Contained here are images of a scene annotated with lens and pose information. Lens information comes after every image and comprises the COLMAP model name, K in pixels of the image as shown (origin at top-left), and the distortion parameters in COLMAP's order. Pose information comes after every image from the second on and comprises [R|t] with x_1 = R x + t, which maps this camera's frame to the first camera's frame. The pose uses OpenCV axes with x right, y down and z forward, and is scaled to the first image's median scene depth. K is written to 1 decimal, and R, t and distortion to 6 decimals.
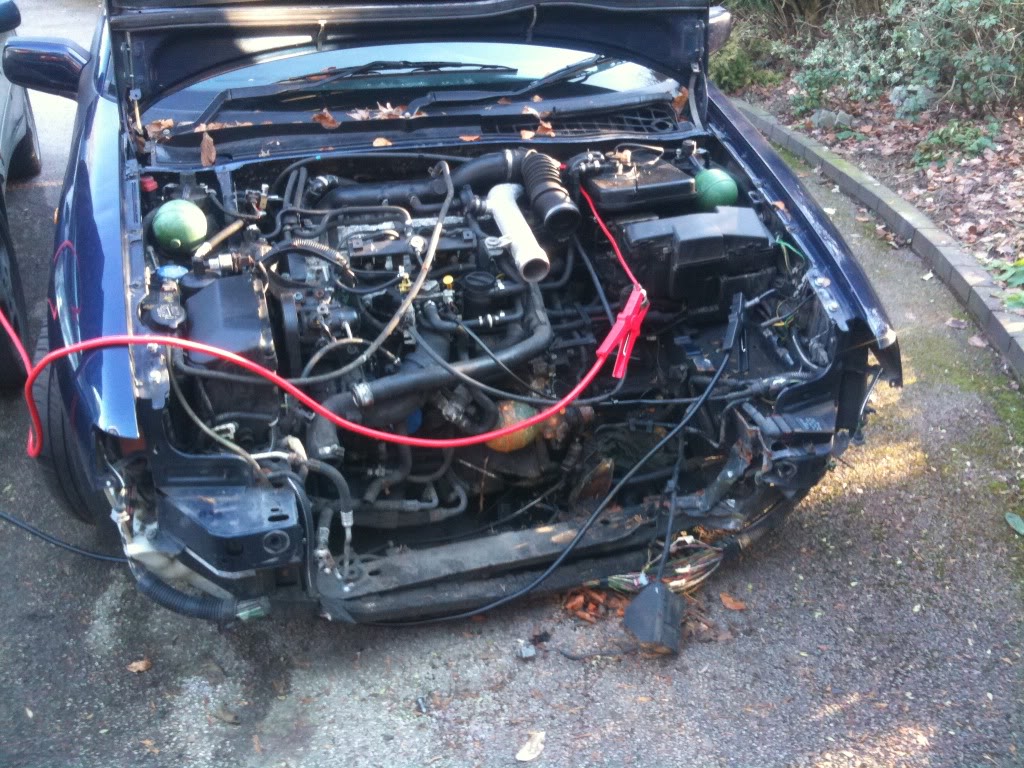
lens RADIAL K [[1126.4, 0, 512.0], [0, 1126.4, 384.0], [0, 0, 1]] dist [0.009392, 0.010037]
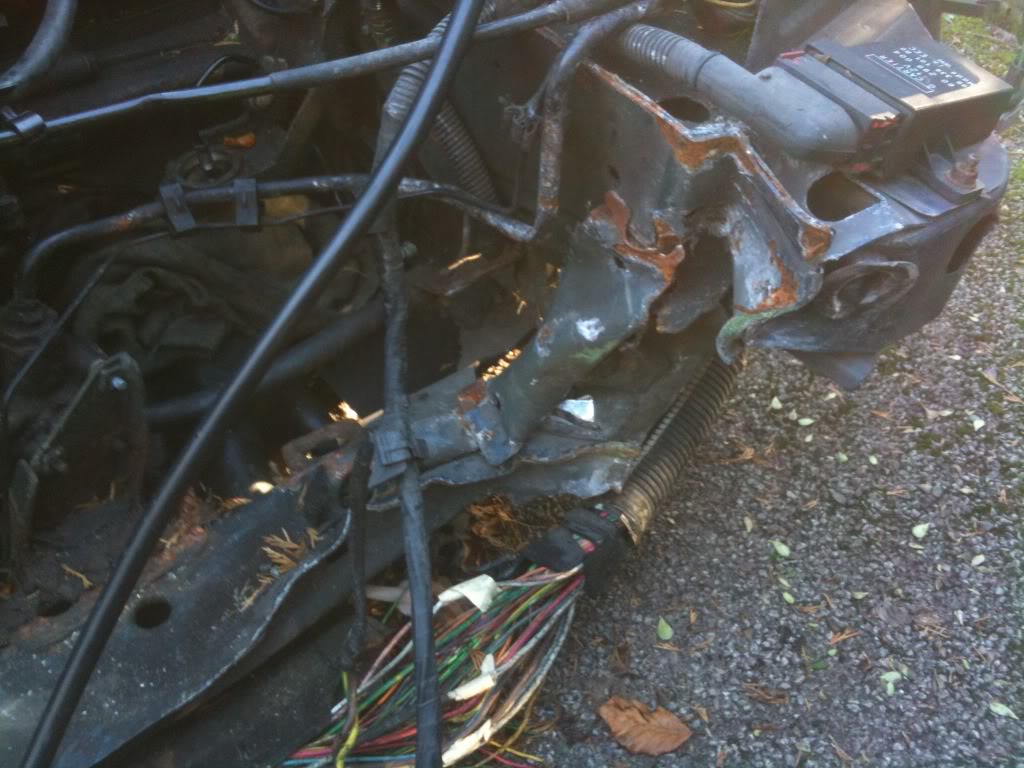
lens RADIAL K [[1126.4, 0, 512.0], [0, 1126.4, 384.0], [0, 0, 1]] dist [0.009392, 0.010037]
pose [[0.931077, -0.238904, 0.275717, 0.099941], [0.168710, 0.952052, 0.255213, 0.022054], [-0.323469, -0.191107, 0.926739, 0.746239]]
